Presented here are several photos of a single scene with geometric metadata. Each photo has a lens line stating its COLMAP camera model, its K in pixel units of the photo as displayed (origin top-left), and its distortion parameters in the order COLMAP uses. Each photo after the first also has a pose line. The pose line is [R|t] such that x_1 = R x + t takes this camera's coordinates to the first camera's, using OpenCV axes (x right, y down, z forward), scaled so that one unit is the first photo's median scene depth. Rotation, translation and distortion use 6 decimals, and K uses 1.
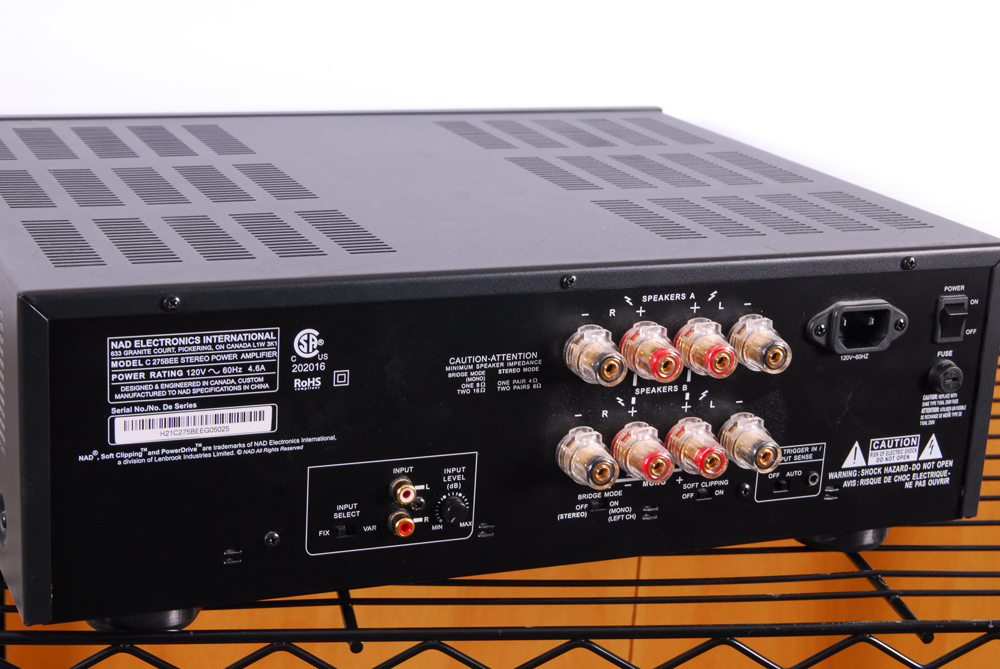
lens RADIAL K [[1791.2, 0, 500.0], [0, 1791.2, 334.5], [0, 0, 1]] dist [-0.132410, -0.215904]
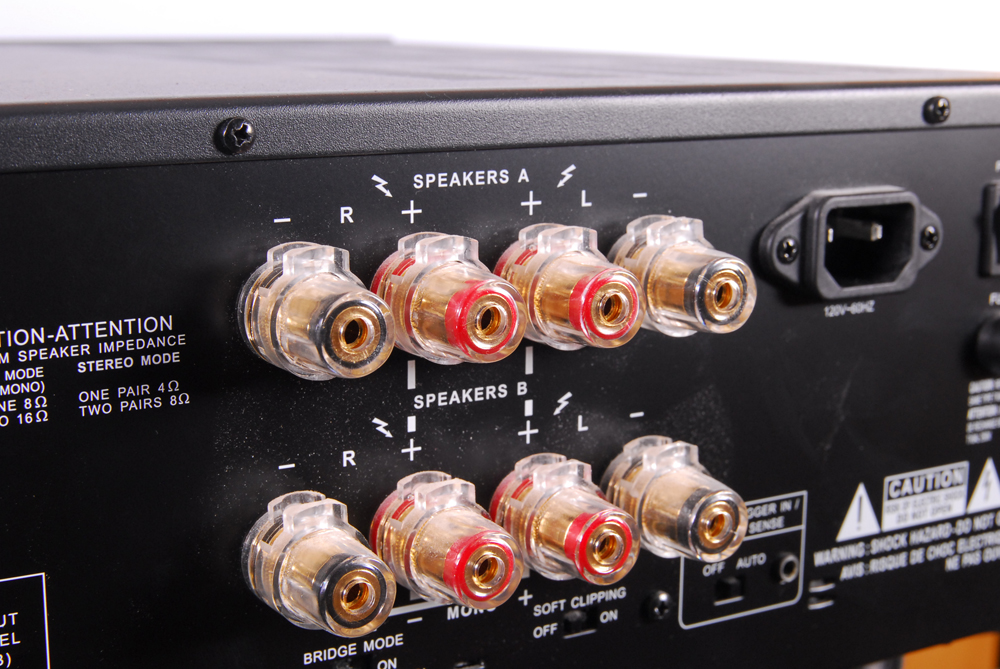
lens RADIAL K [[1791.2, 0, 500.0], [0, 1791.2, 334.5], [0, 0, 1]] dist [-0.132410, -0.215904]
pose [[0.984323, -0.078737, 0.157828, 0.029027], [0.090723, 0.993397, -0.070227, 0.048211], [-0.151256, 0.083444, 0.984966, 0.570499]]
